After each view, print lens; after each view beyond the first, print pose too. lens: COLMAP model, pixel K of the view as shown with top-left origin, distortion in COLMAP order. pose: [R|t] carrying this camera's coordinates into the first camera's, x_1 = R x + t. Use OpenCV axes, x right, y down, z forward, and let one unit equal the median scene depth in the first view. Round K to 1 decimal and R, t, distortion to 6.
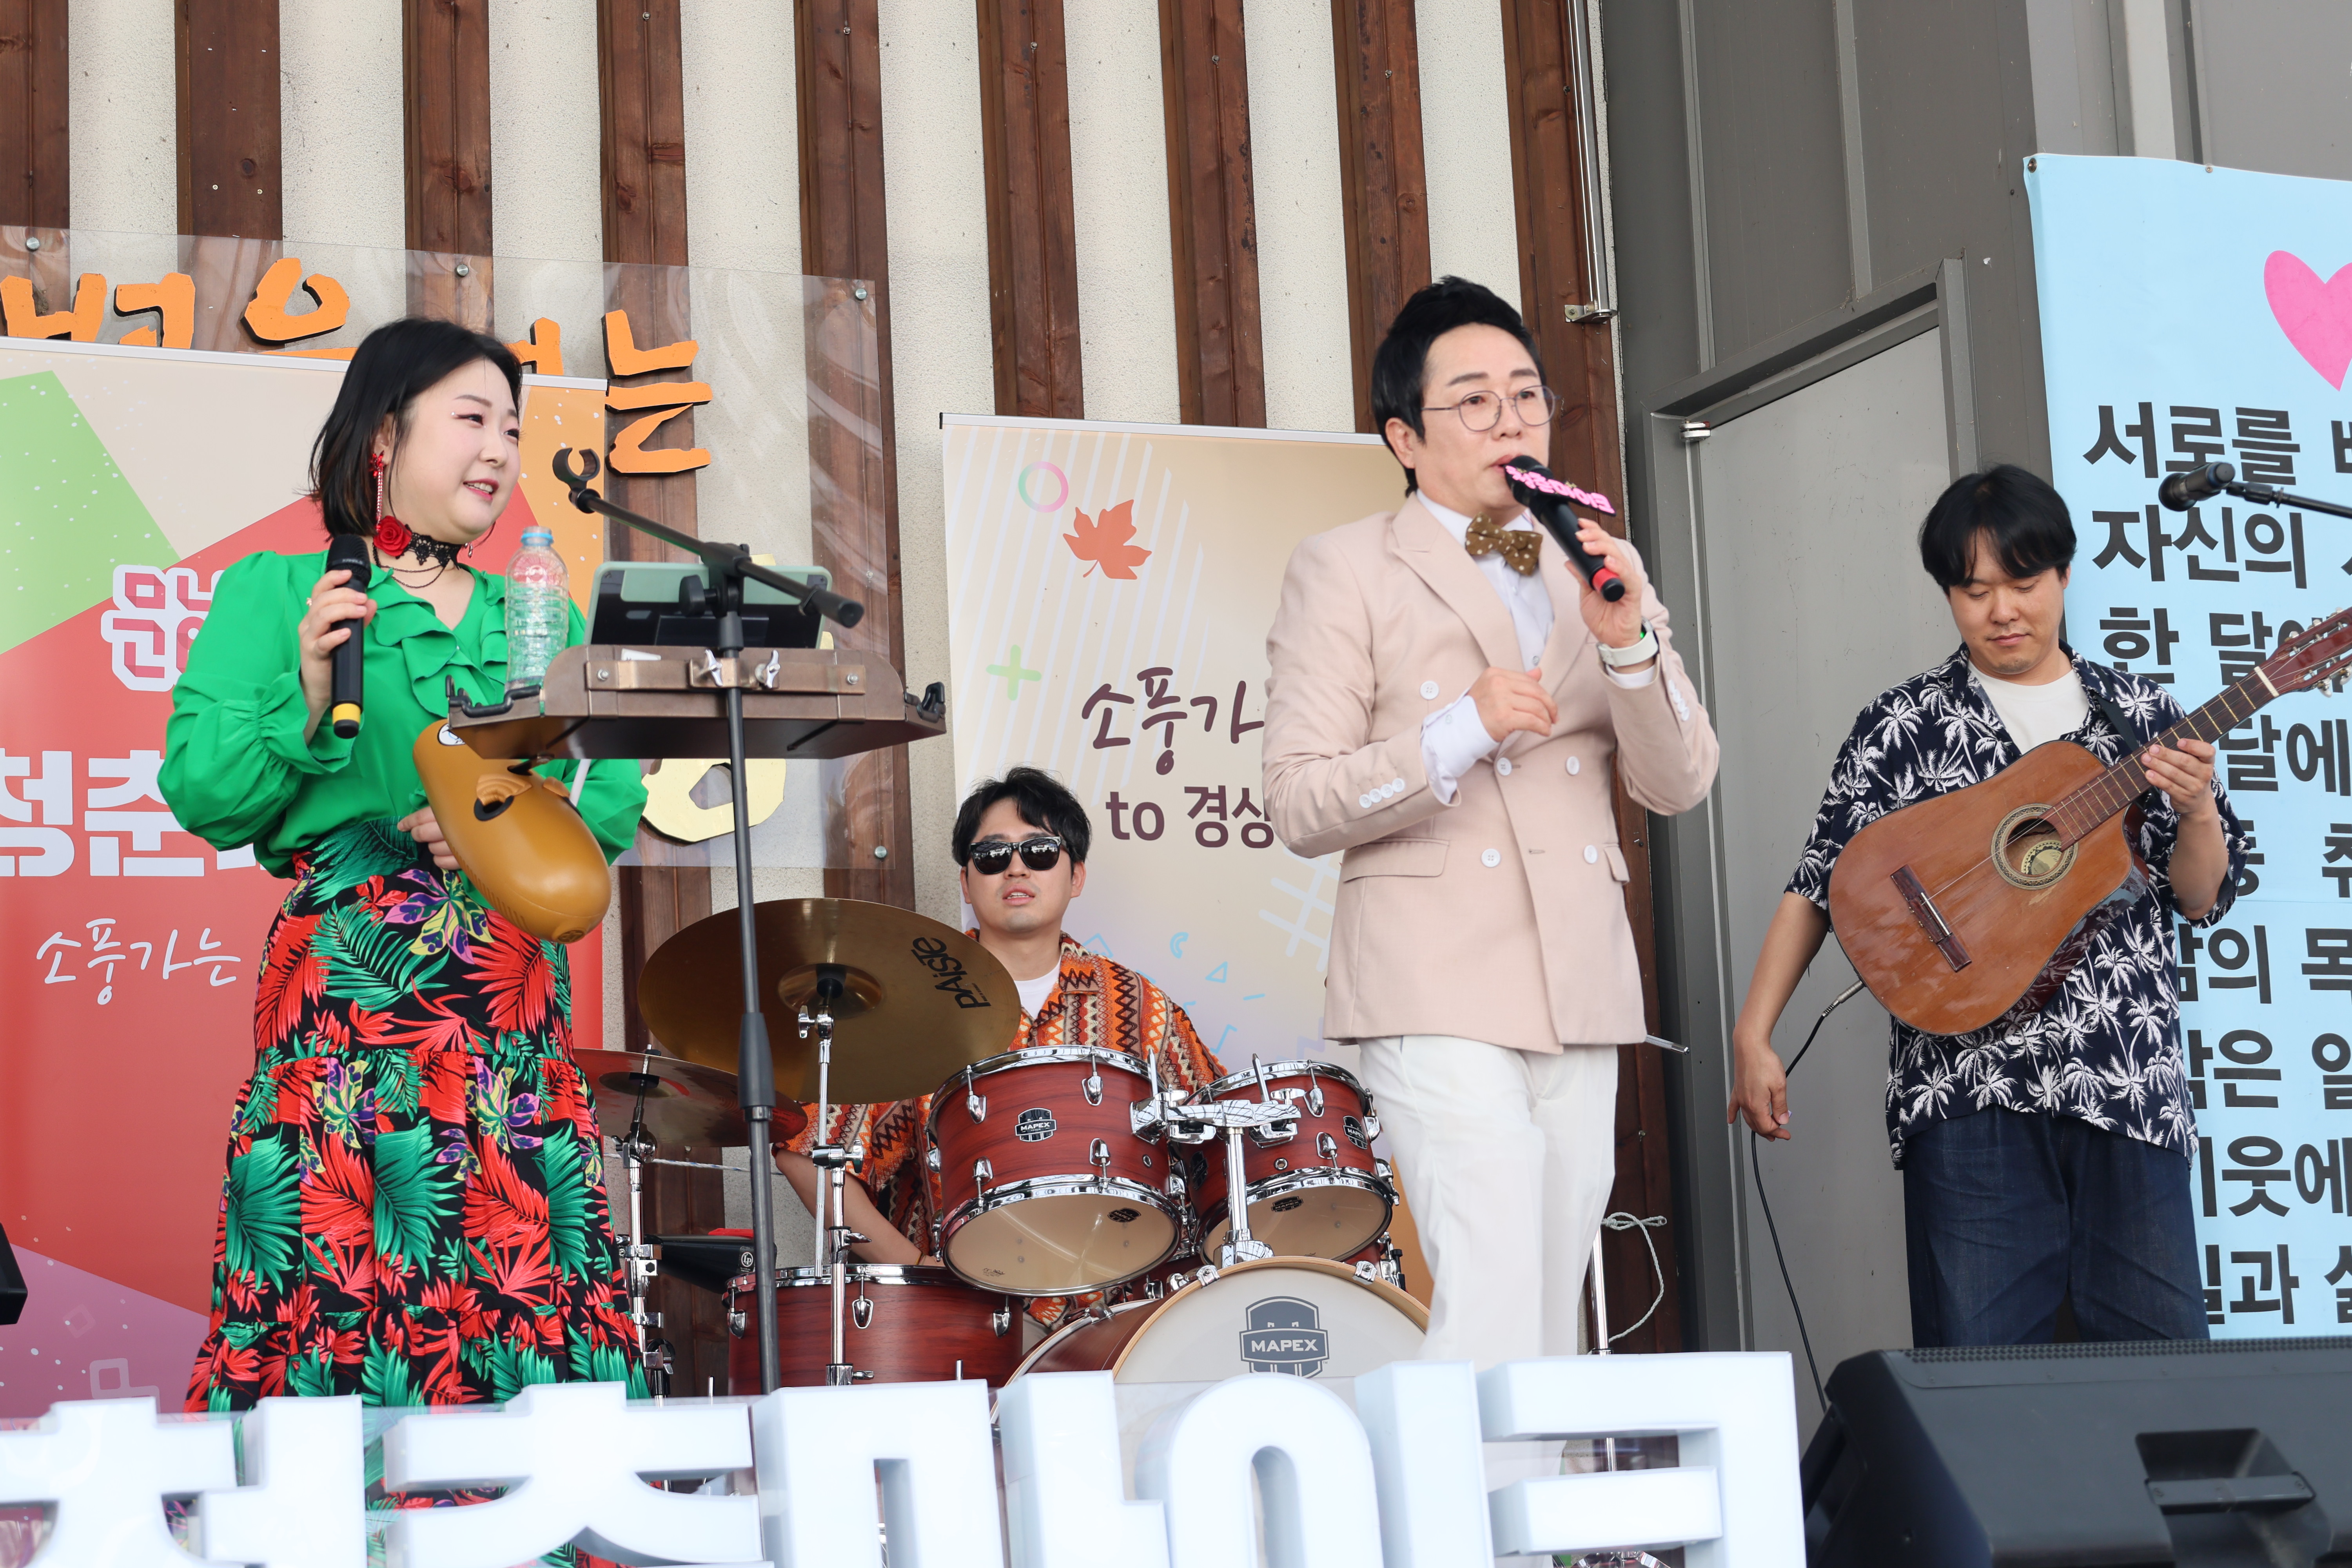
lens RADIAL K [[4850.5, 0, 1181.9], [0, 4850.5, 788.4], [0, 0, 1]] dist [-0.049392, 0.339895]
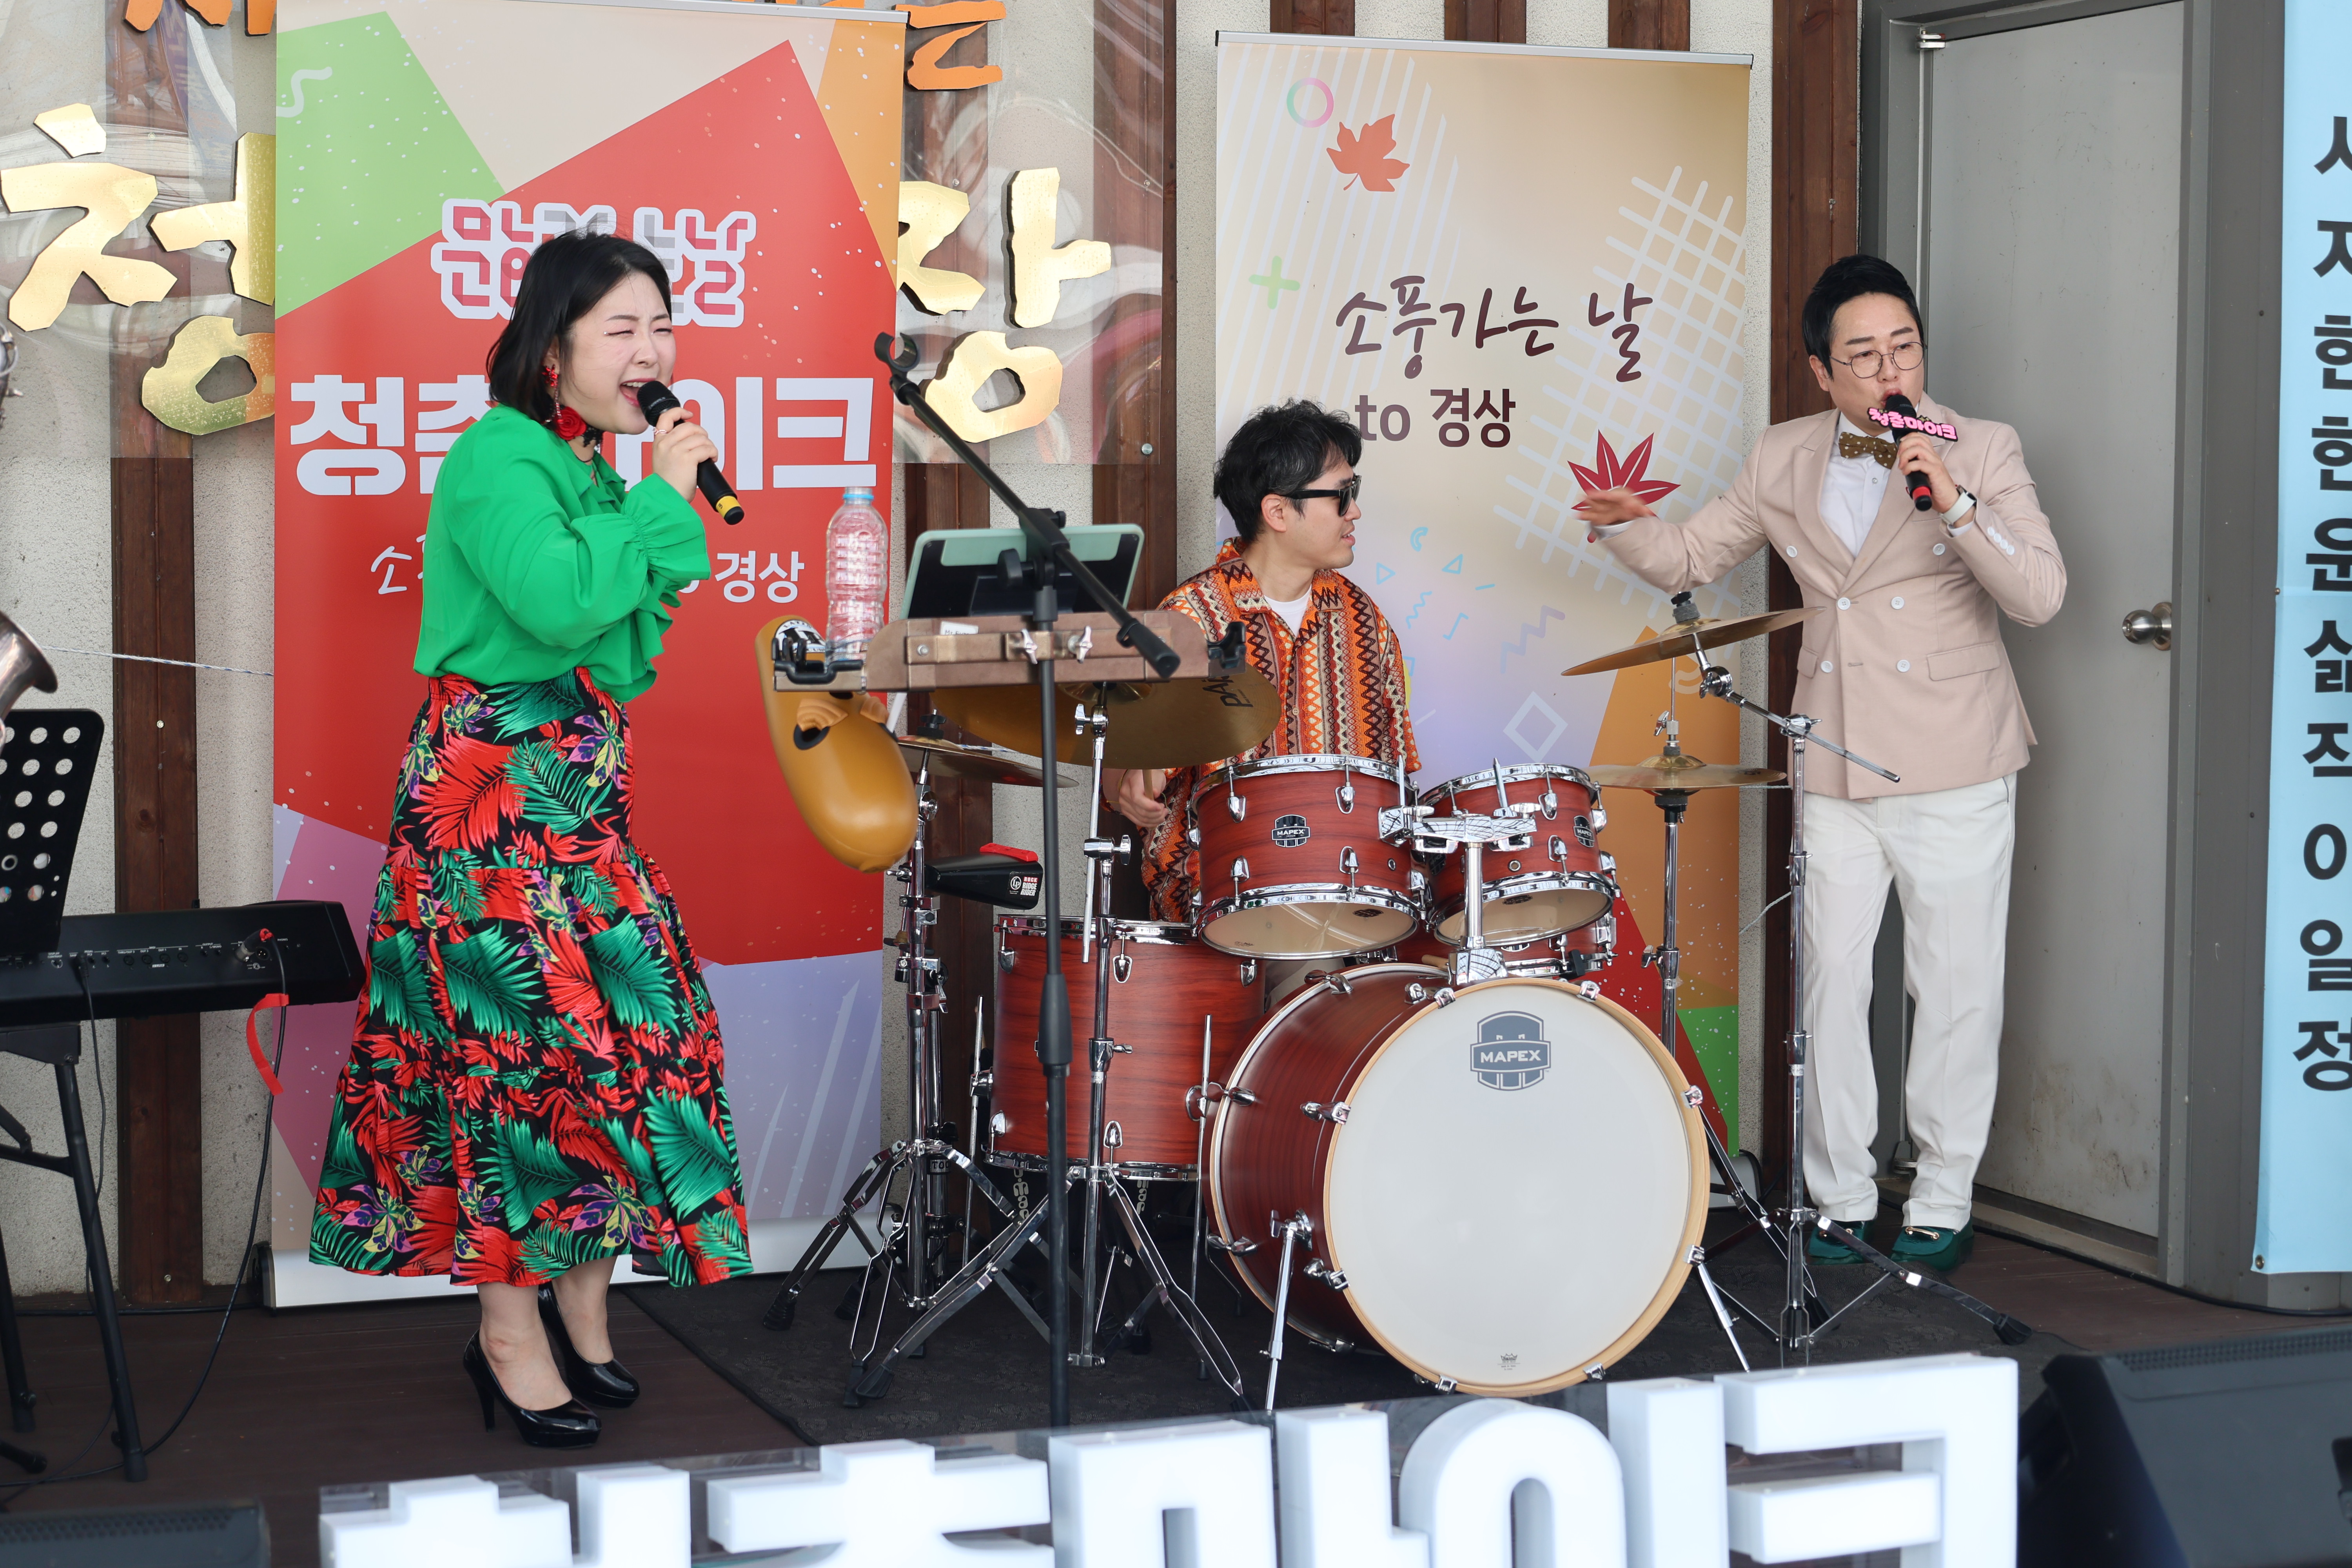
lens RADIAL K [[4196.6, 0, 1180.0], [0, 4196.6, 782.9], [0, 0, 1]] dist [-0.027484, 0.080339]
pose [[0.998149, 0.052158, -0.031287, -0.023408], [-0.043705, 0.972812, 0.227434, -0.136473], [0.042299, -0.225646, 0.973291, 0.081785]]
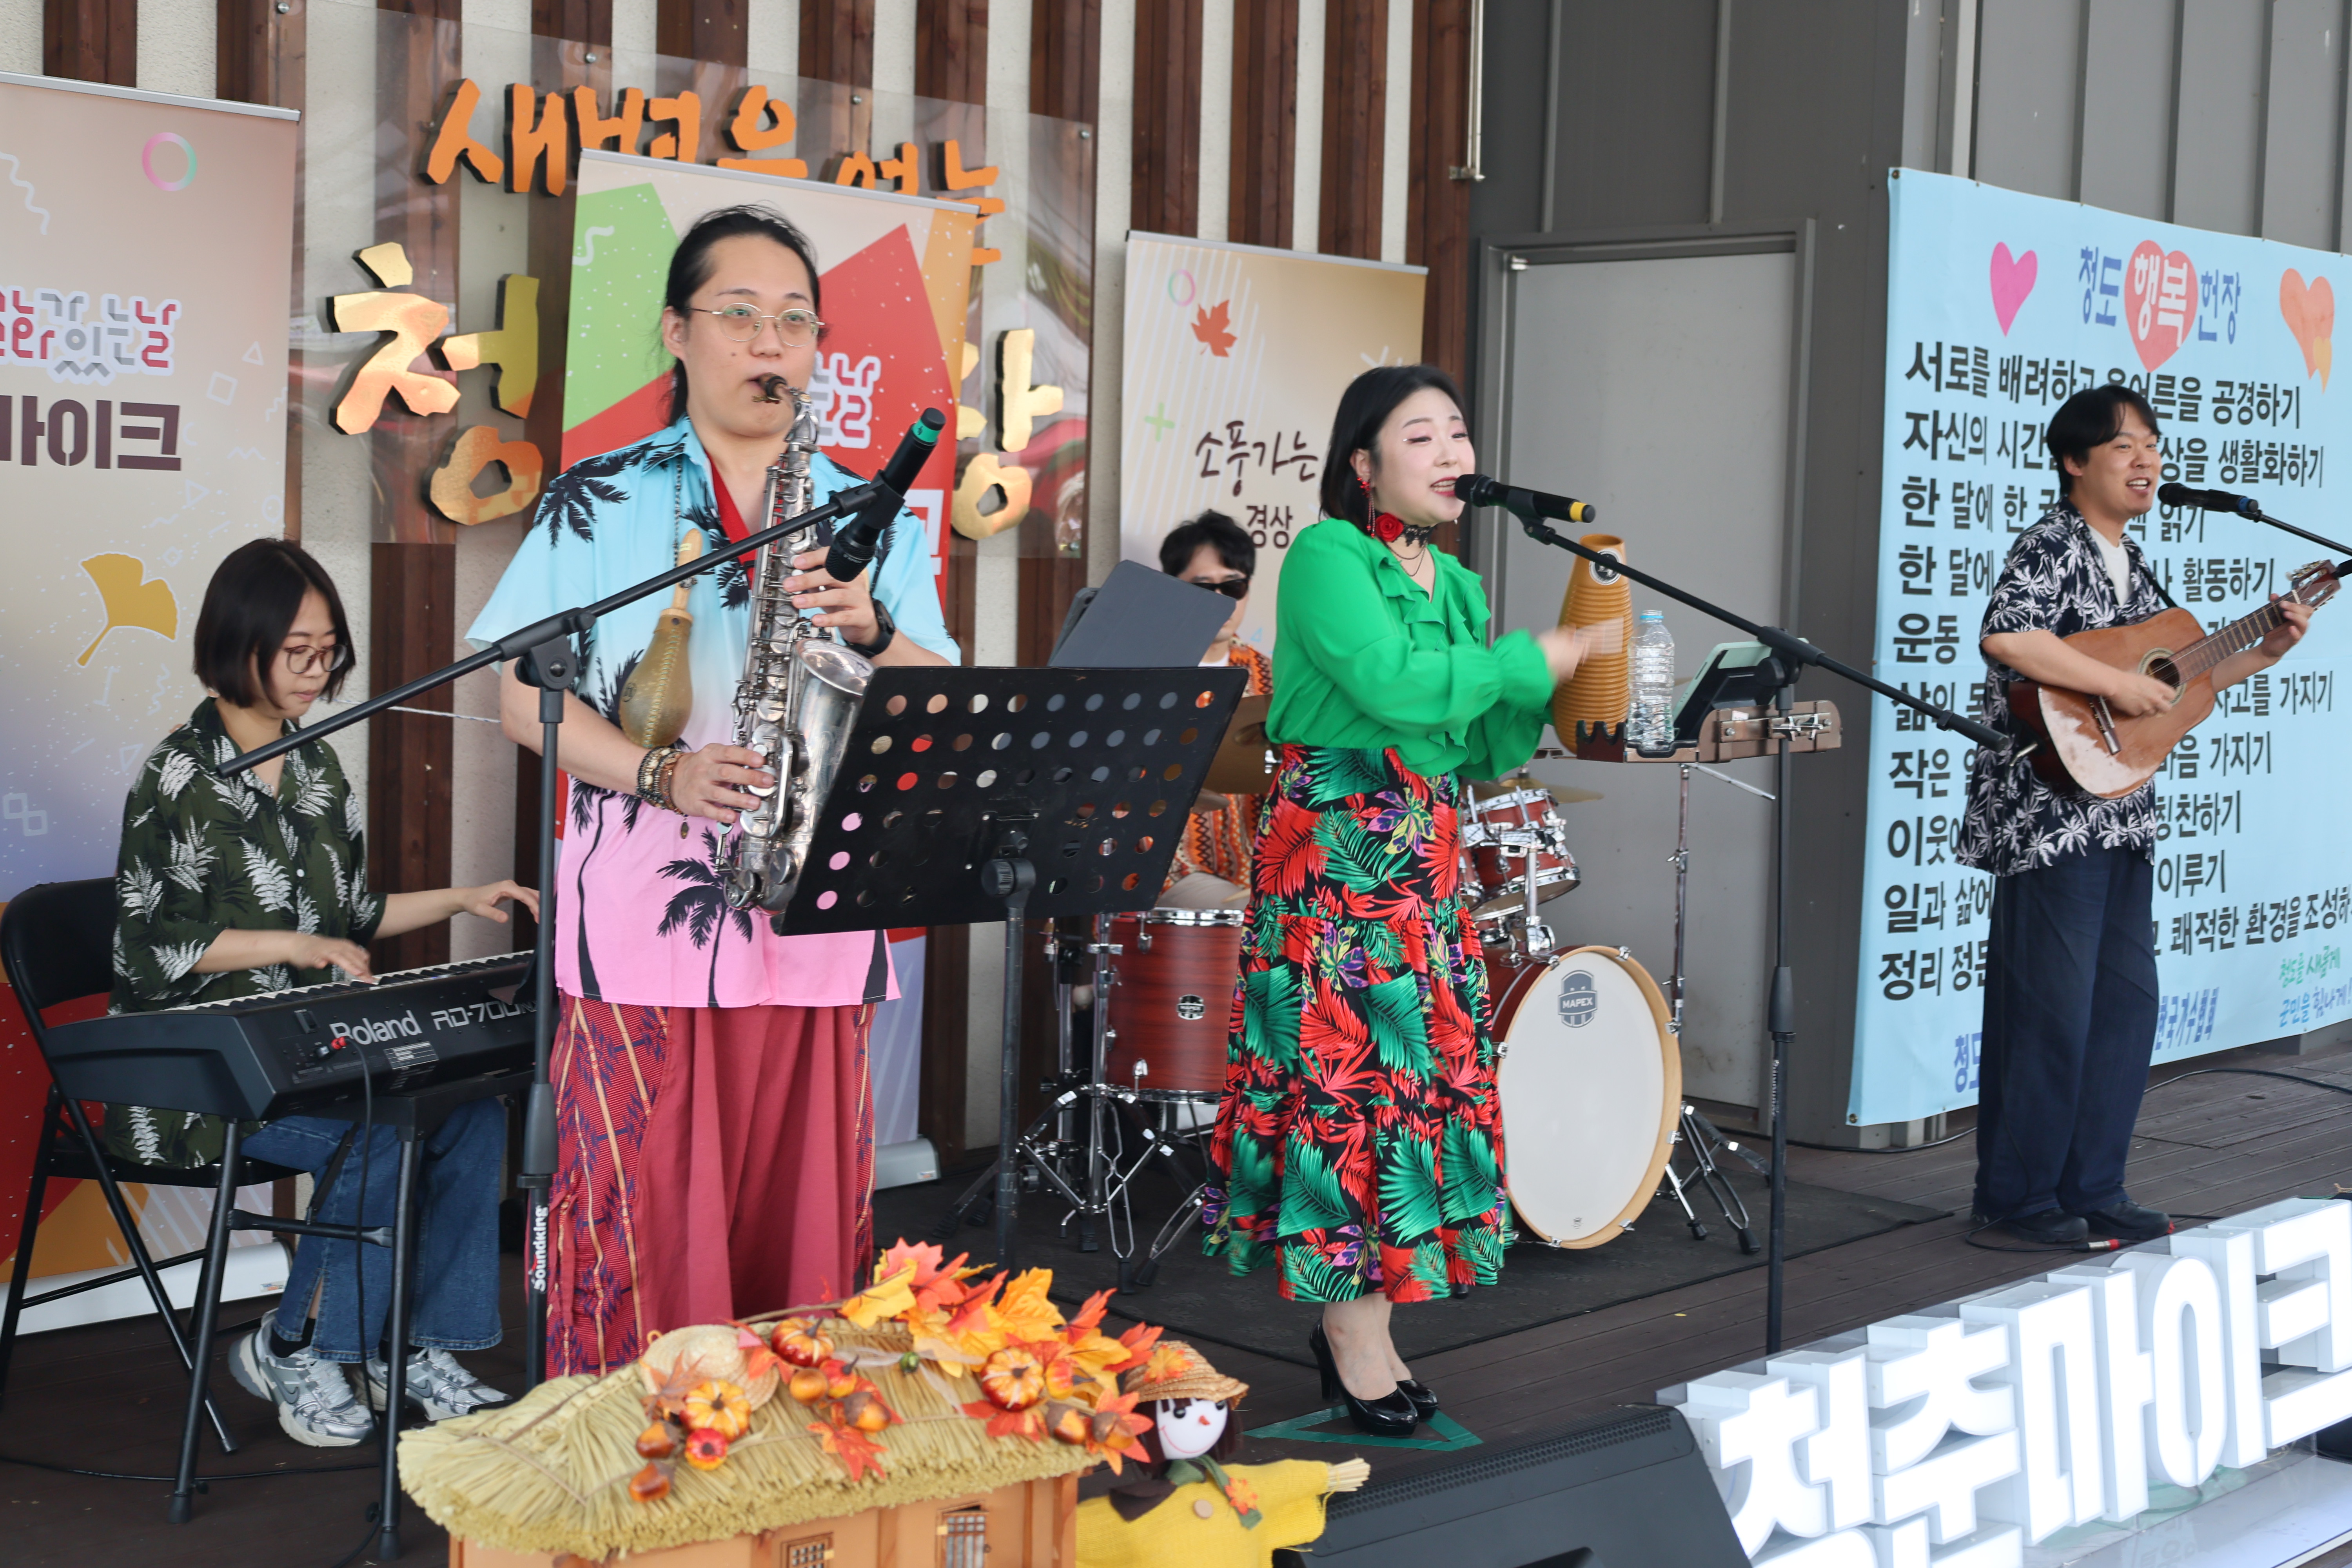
lens RADIAL K [[3160.2, 0, 1176.0], [0, 3160.2, 784.0], [0, 0, 1]] dist [-0.028459, 0.064905]
pose [[0.918781, 0.039427, 0.392794, -0.423410], [-0.127585, 0.971259, 0.200942, -0.116251], [-0.373582, -0.234736, 0.897405, 0.158543]]
